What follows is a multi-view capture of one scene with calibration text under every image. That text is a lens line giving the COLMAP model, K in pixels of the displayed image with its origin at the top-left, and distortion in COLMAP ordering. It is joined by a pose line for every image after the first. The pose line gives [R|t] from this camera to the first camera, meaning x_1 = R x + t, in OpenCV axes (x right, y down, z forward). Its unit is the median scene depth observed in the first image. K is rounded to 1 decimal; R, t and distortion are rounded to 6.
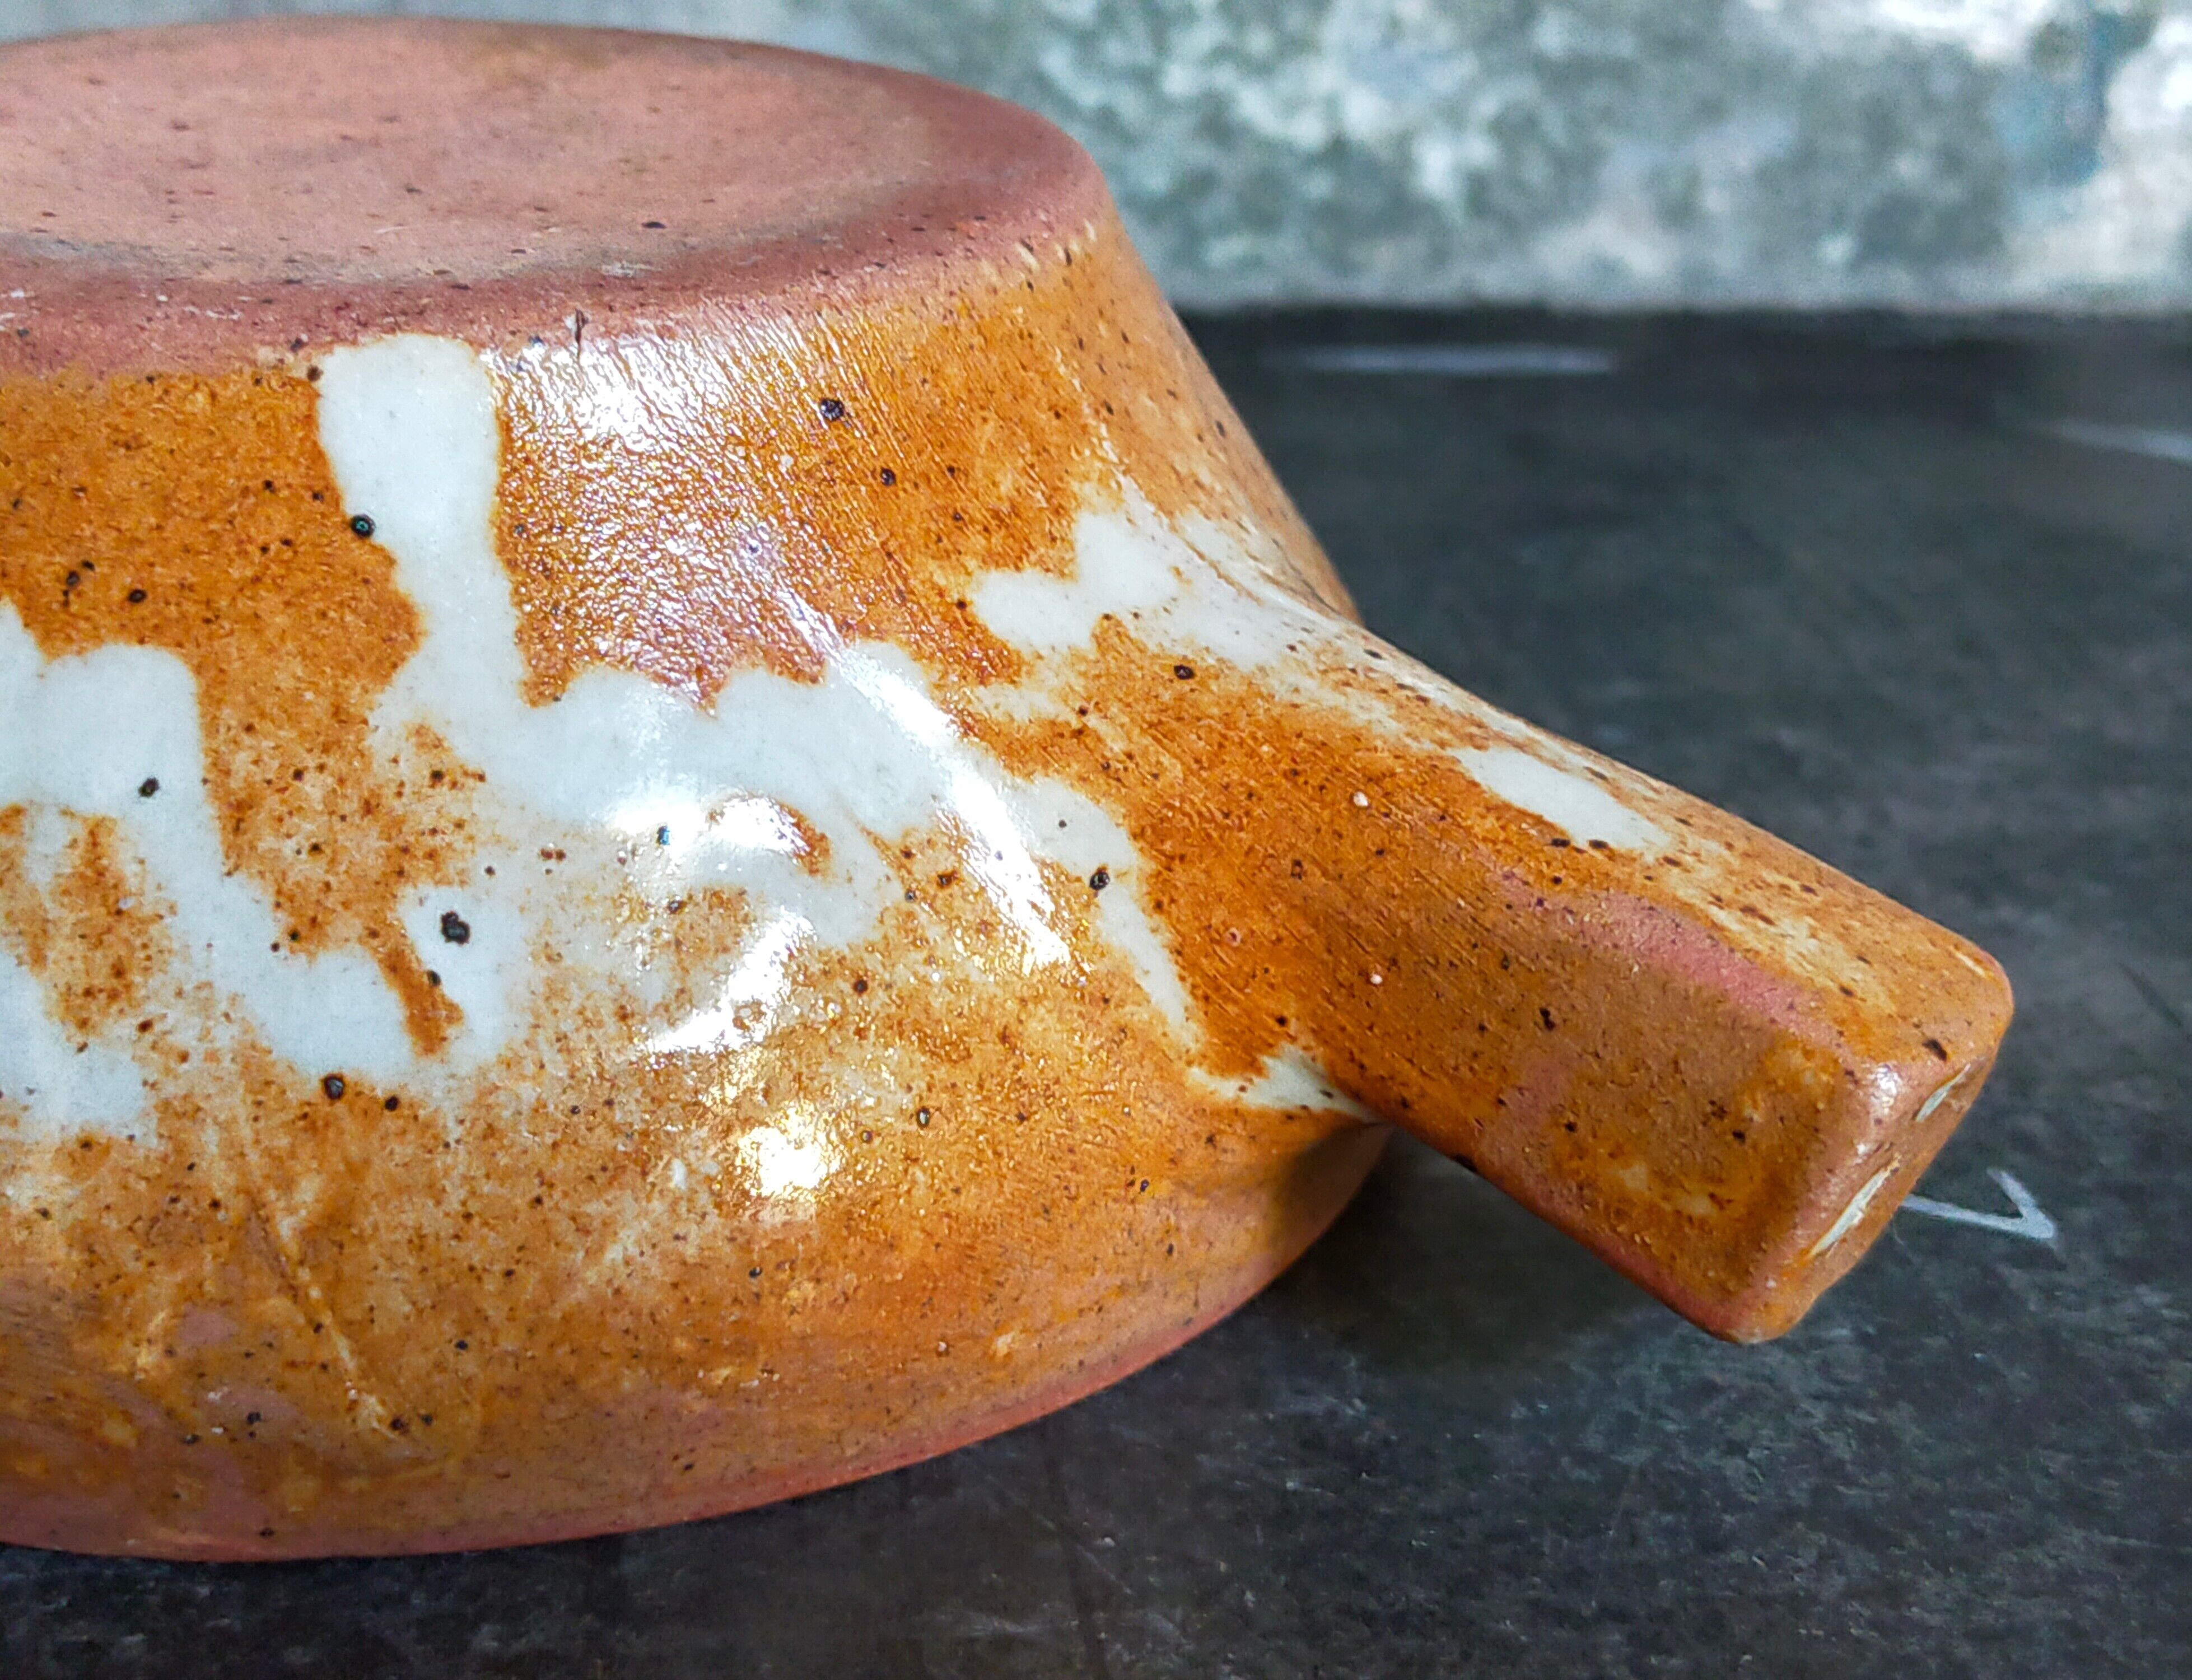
lens RADIAL K [[3450.7, 0, 1121.1], [0, 3450.7, 844.7], [0, 0, 1]] dist [0.053990, 0.000000]
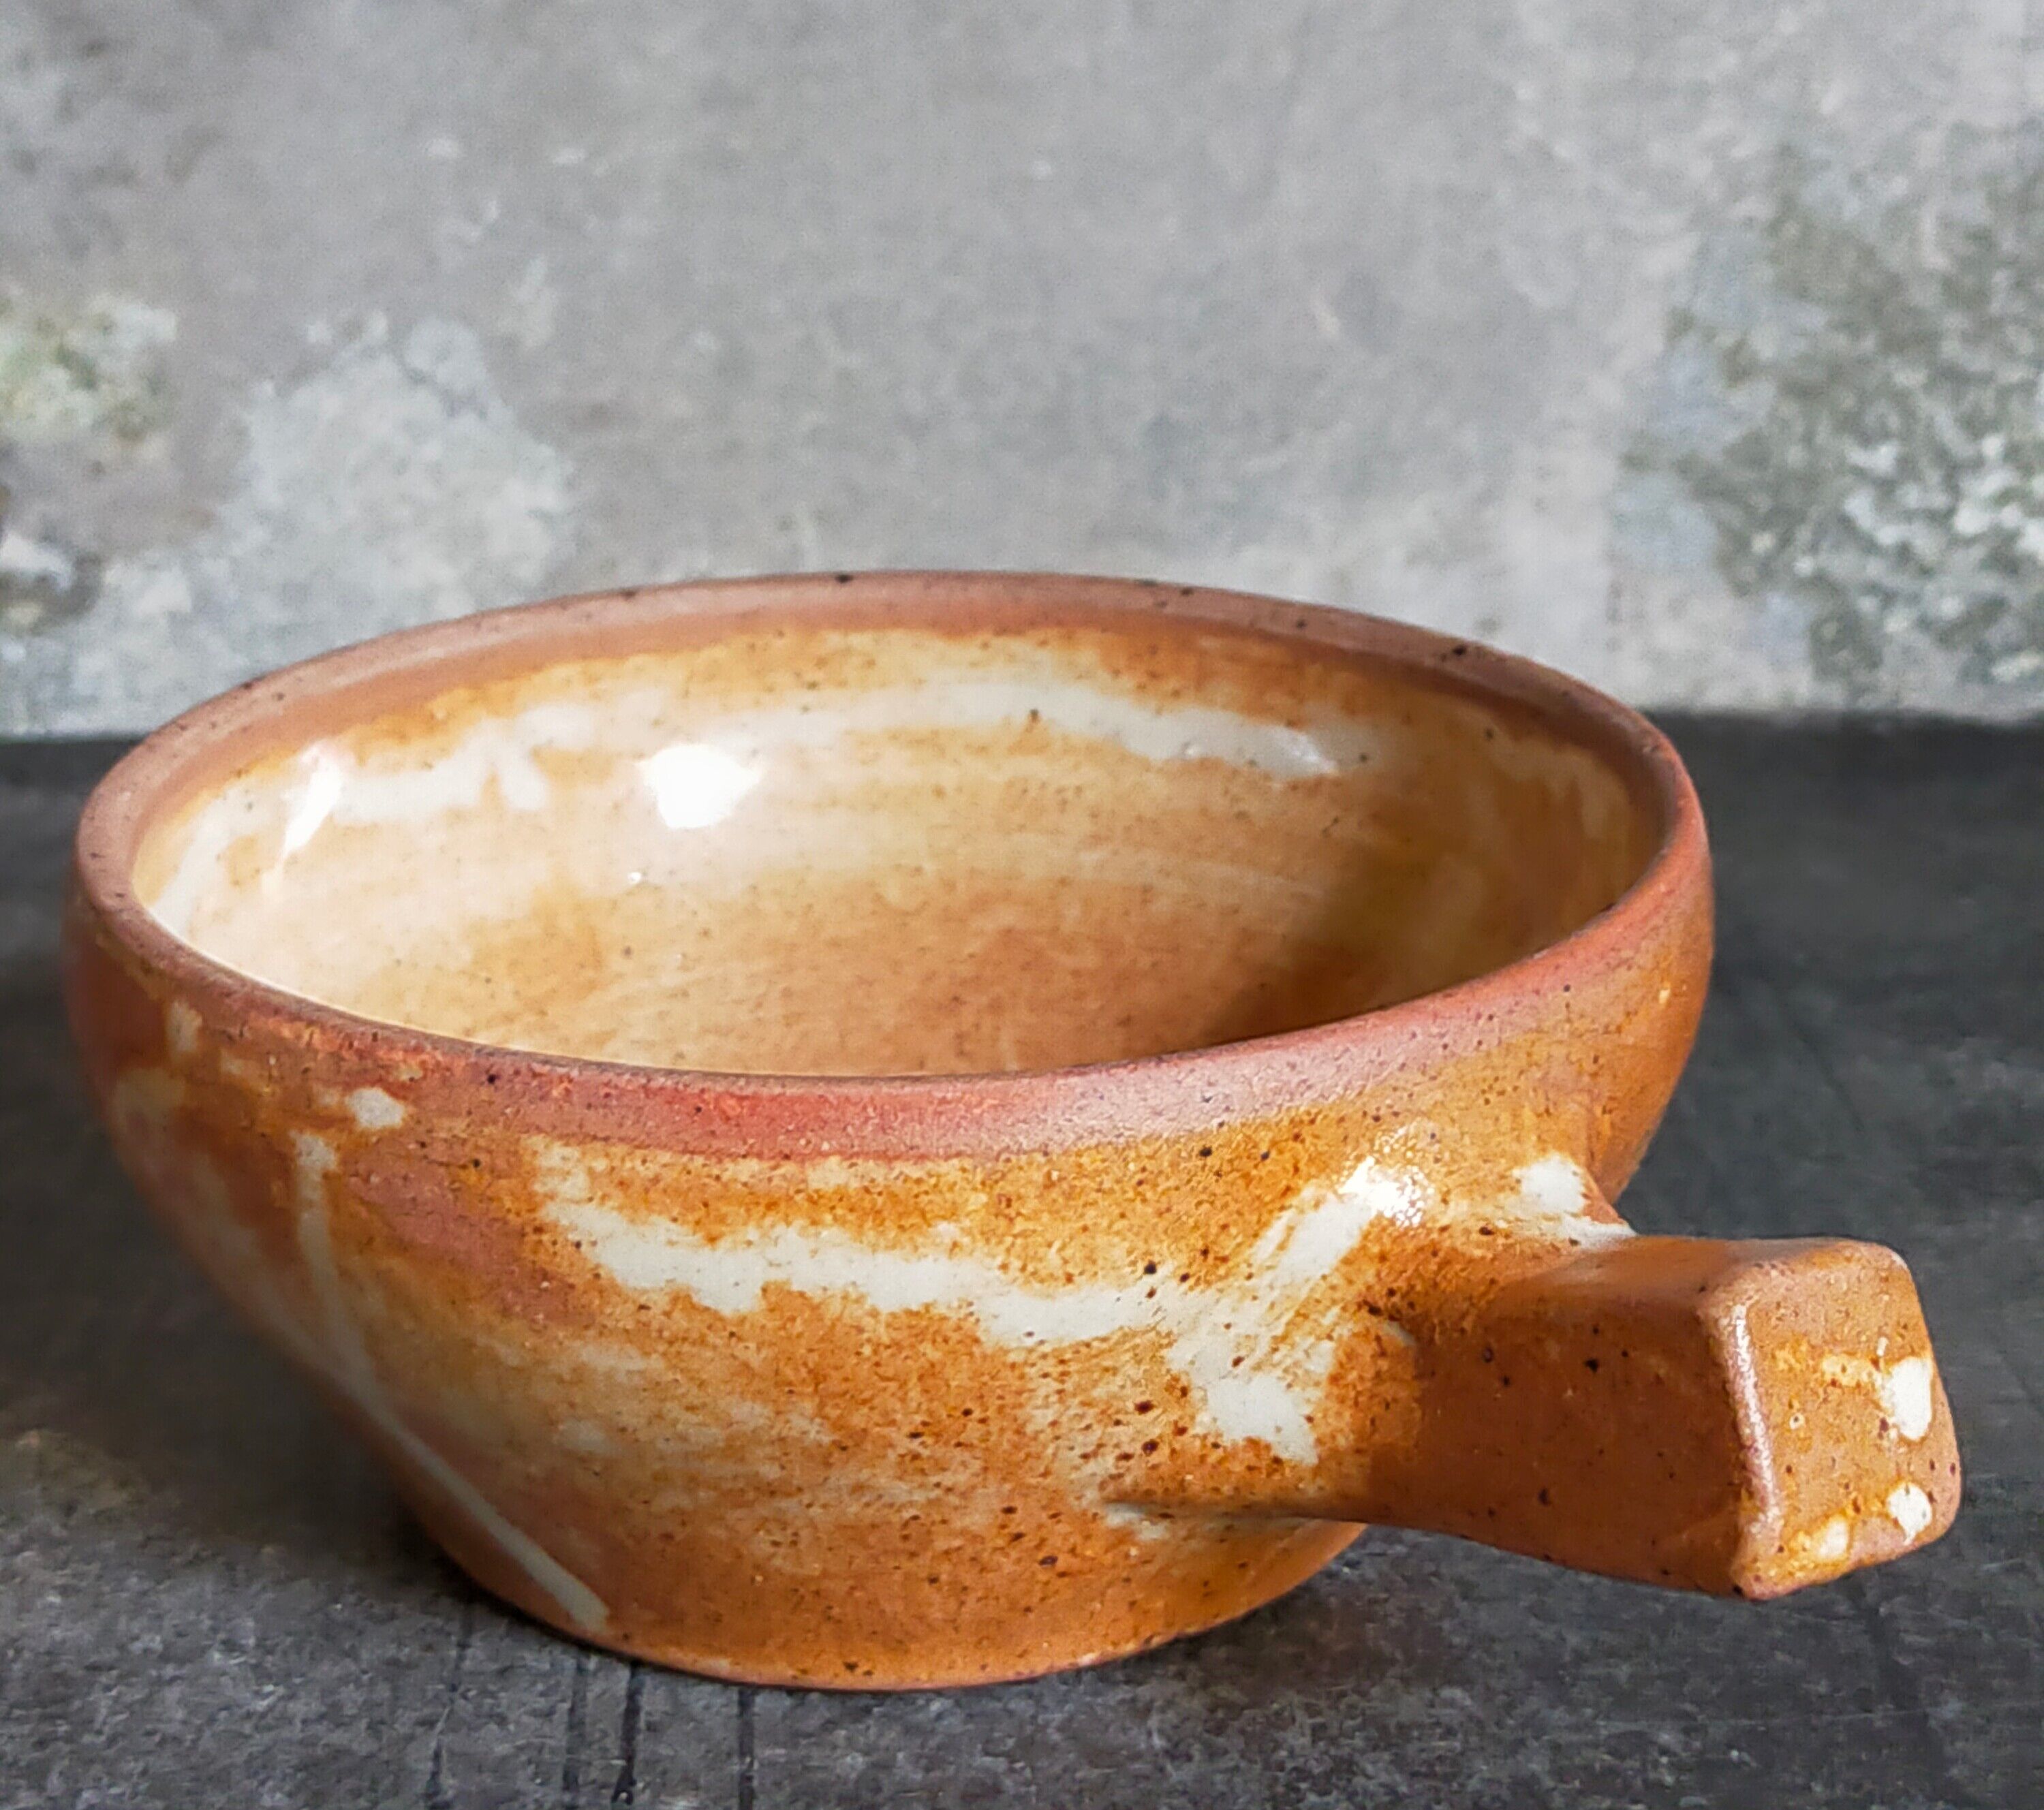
lens RADIAL K [[4205.7, 0, 1054.2], [0, 4205.7, 470.0], [0, 0, 1]] dist [0.077368, 0.000000]
pose [[0.995466, -0.015513, -0.093850, -0.176962], [0.000116, 0.986811, -0.161877, -0.019275], [0.095123, 0.161132, 0.982338, -0.437200]]
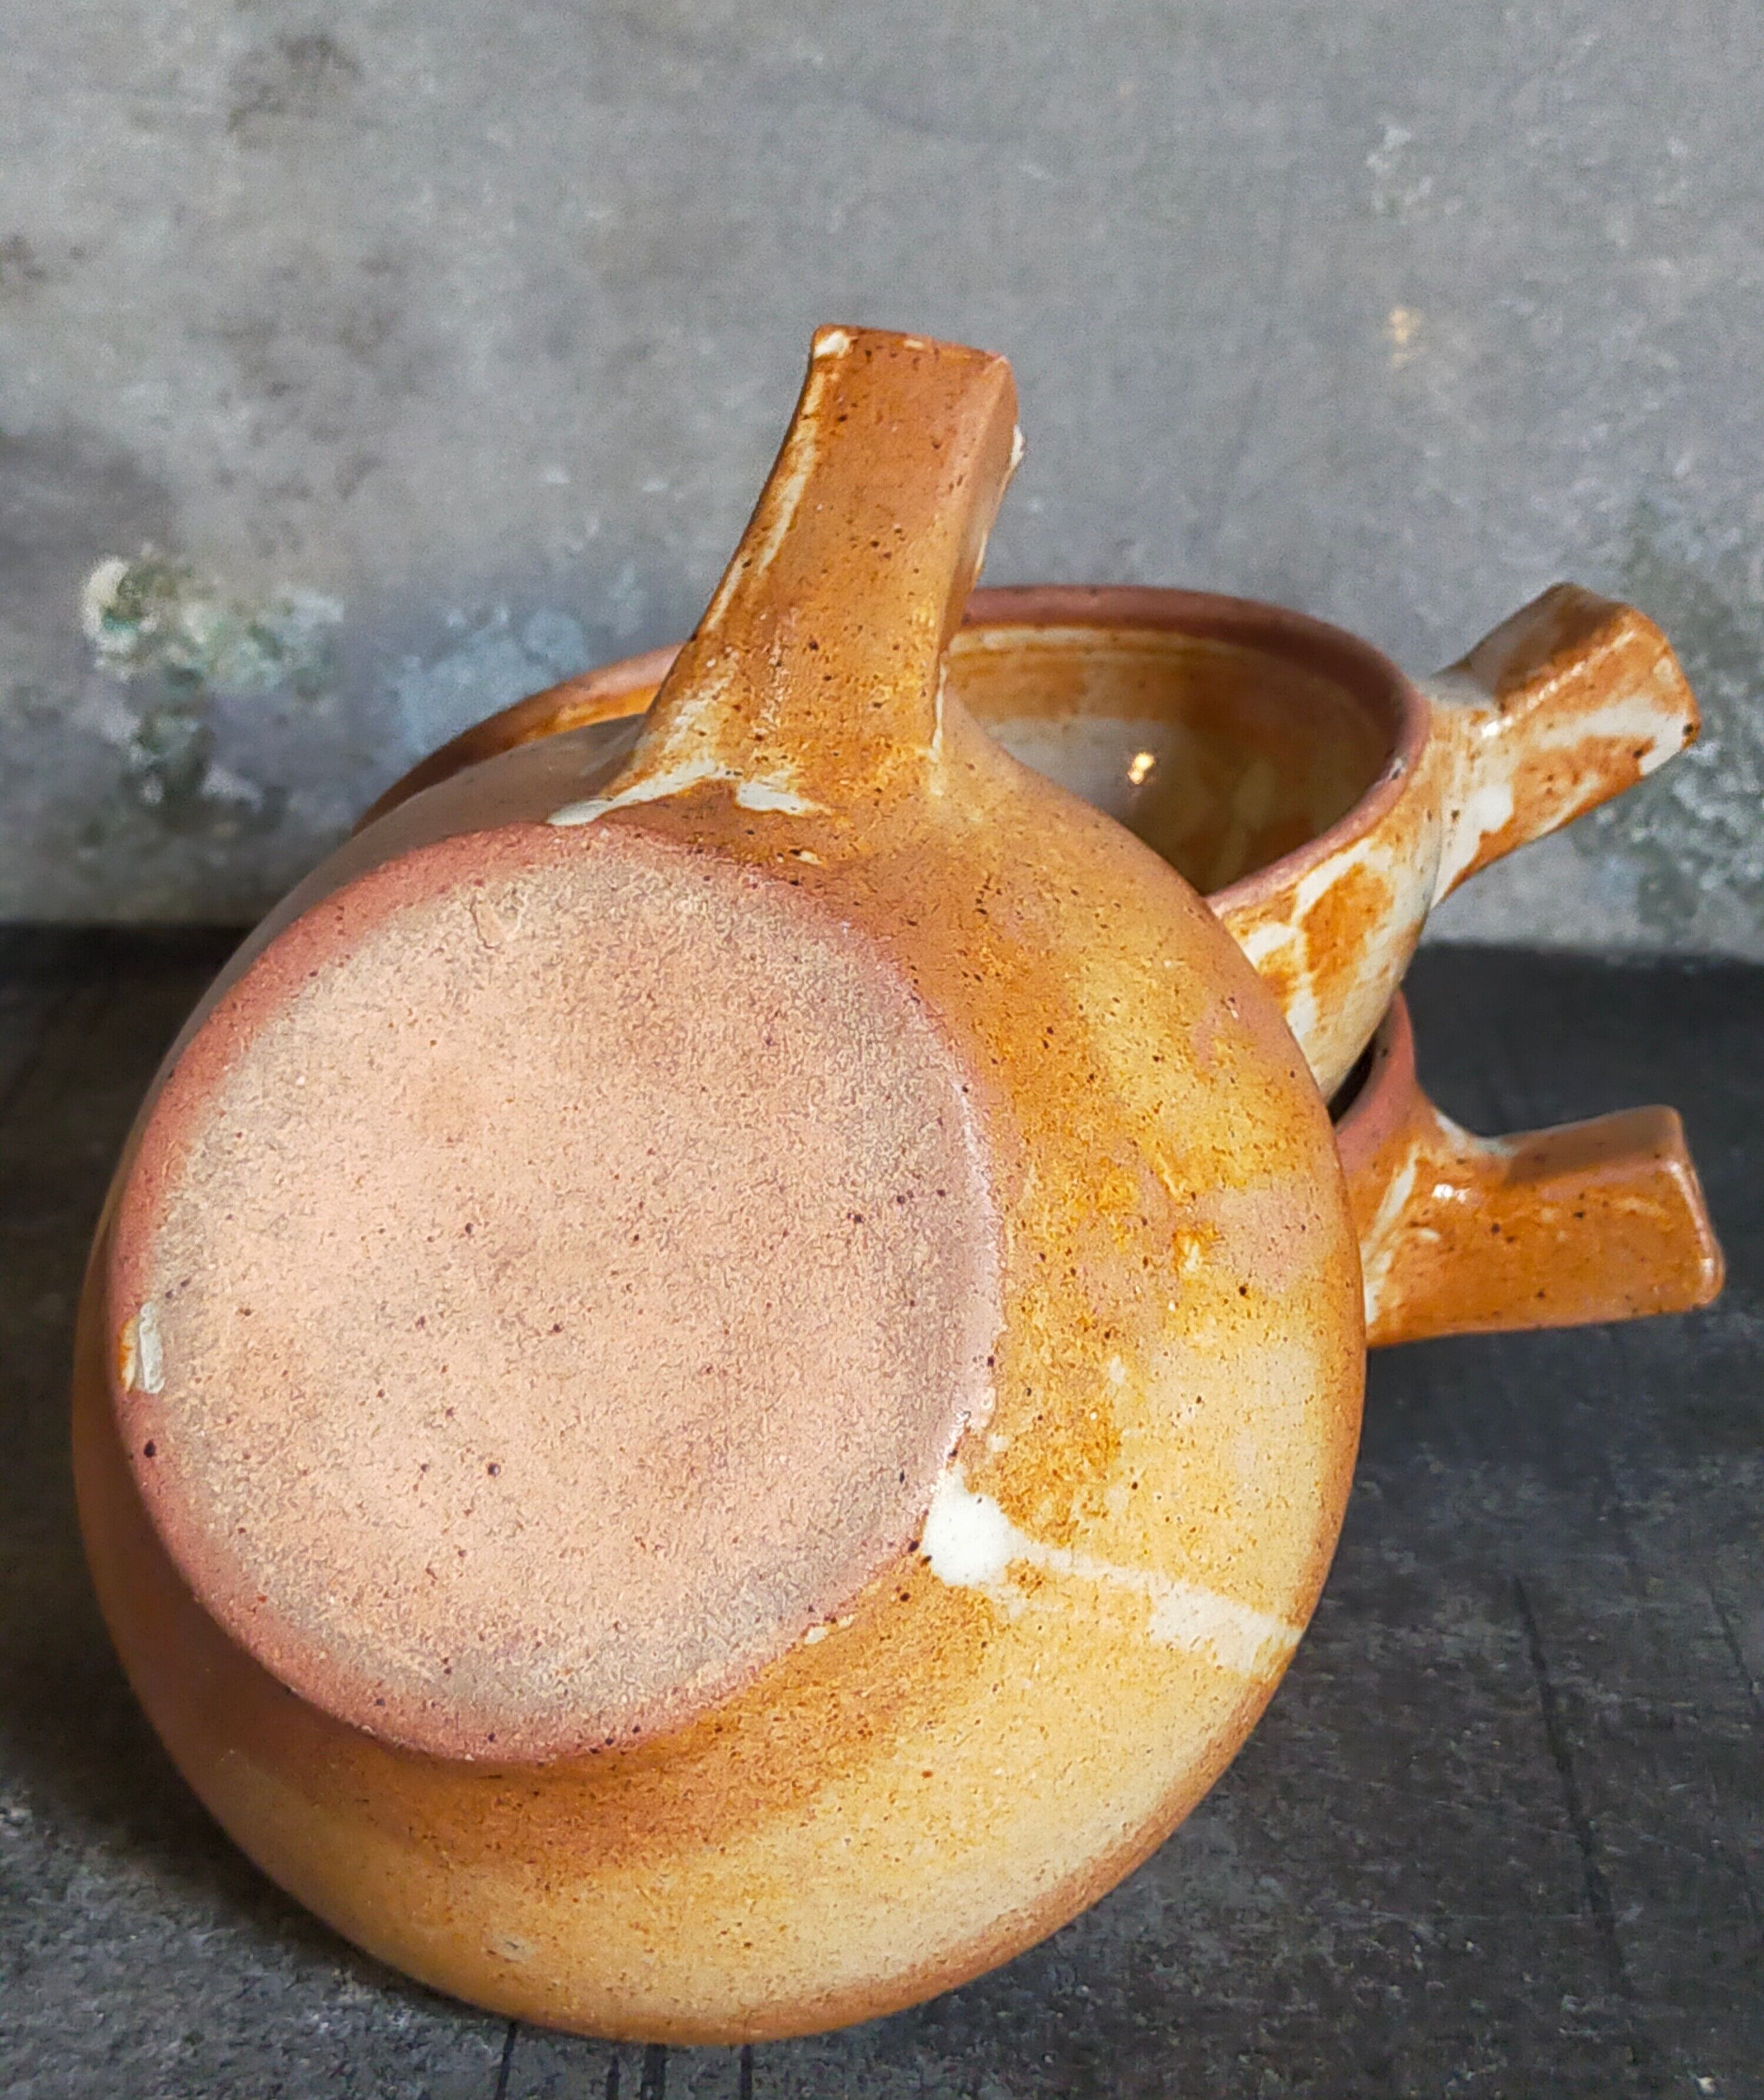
lens RADIAL K [[3588.7, 0, 890.6], [0, 3588.7, 932.6], [0, 0, 1]] dist [0.075740, 0.000000]
pose [[0.989088, 0.035676, -0.142938, -0.148248], [-0.035118, 0.999363, 0.006427, -0.196394], [0.143076, -0.001338, 0.989711, -0.568098]]
